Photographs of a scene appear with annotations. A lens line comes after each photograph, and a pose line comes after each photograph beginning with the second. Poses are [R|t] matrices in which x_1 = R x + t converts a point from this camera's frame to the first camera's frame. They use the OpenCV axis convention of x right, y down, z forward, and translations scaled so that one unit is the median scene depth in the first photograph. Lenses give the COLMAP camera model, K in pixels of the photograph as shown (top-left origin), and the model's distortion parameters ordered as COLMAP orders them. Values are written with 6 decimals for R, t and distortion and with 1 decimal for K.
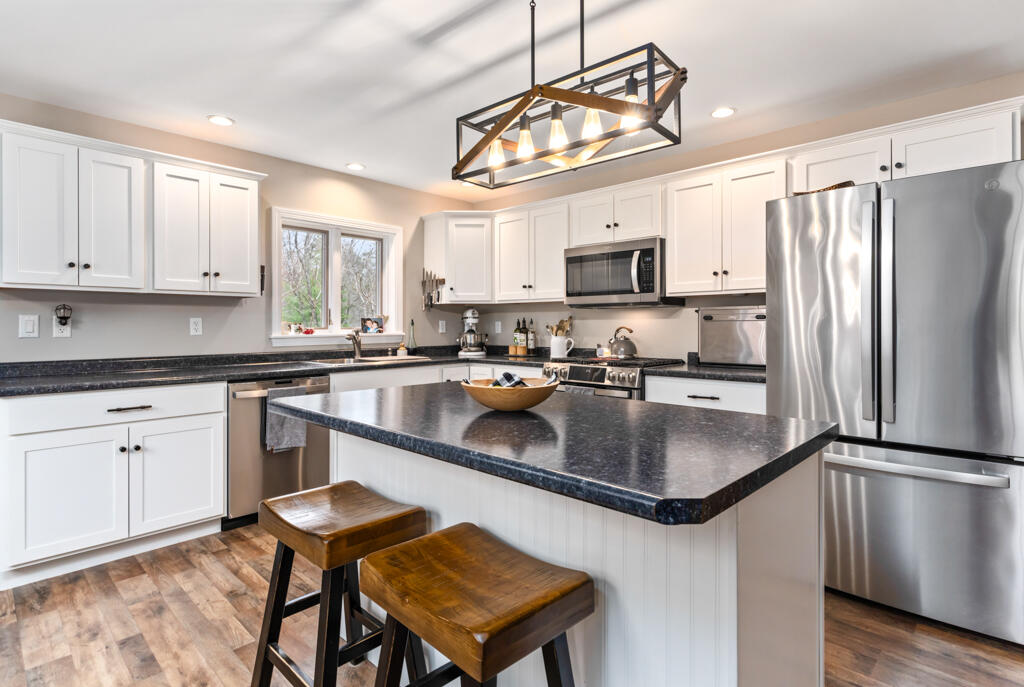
lens RADIAL K [[519.2, 0, 510.7], [0, 519.2, 324.7], [0, 0, 1]] dist [0.002830, -0.001214]
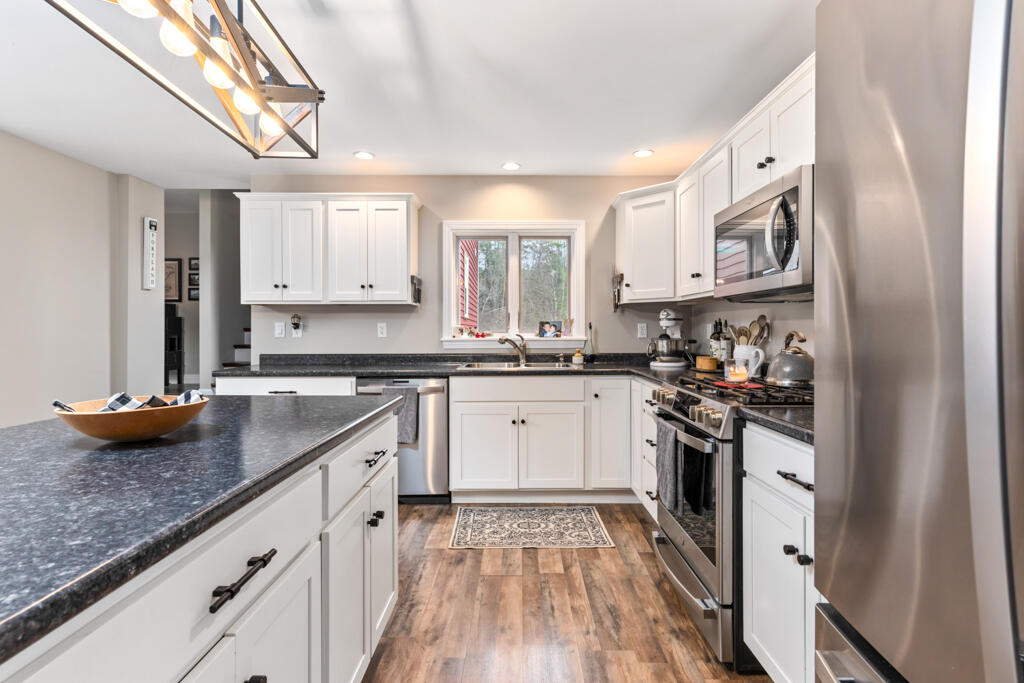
lens RADIAL K [[499.8, 0, 519.7], [0, 499.8, 328.3], [0, 0, 1]] dist [0.000083, -0.000081]
pose [[0.687936, -0.001797, -0.725770, 0.418793], [0.001650, 0.999998, -0.000913, 0.000572], [0.725770, -0.000569, 0.687937, 0.395090]]
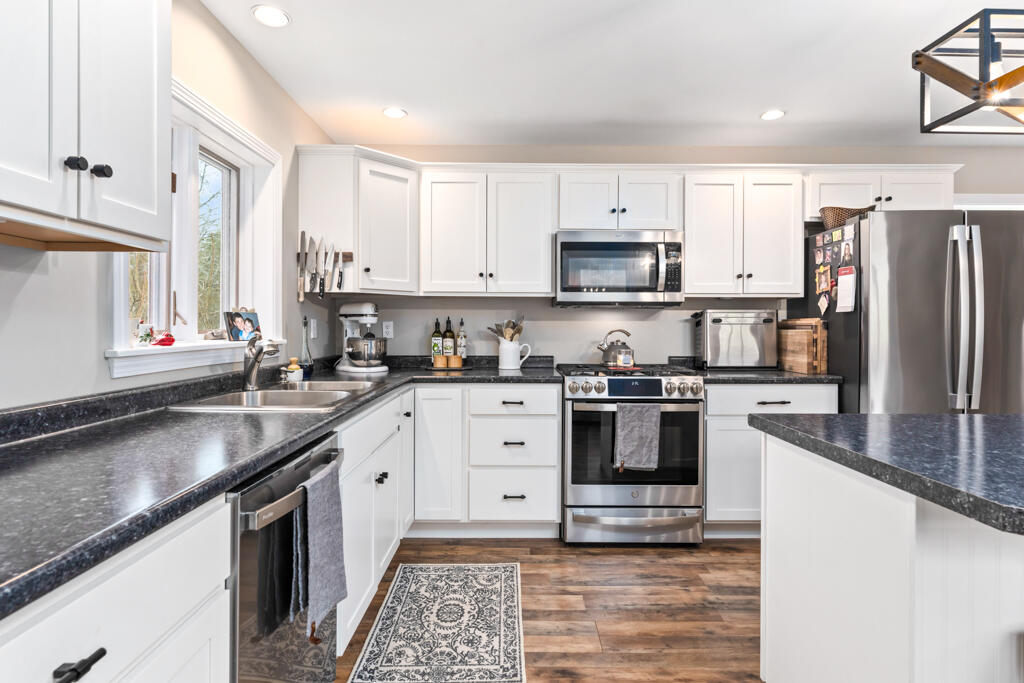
lens RADIAL K [[524.7, 0, 516.2], [0, 524.7, 329.9], [0, 0, 1]] dist [-0.001302, 0.000189]
pose [[0.721923, 0.000292, 0.691974, -0.517300], [-0.005279, 0.999973, 0.005085, 0.001071], [-0.691954, -0.007324, 0.721905, 0.493628]]
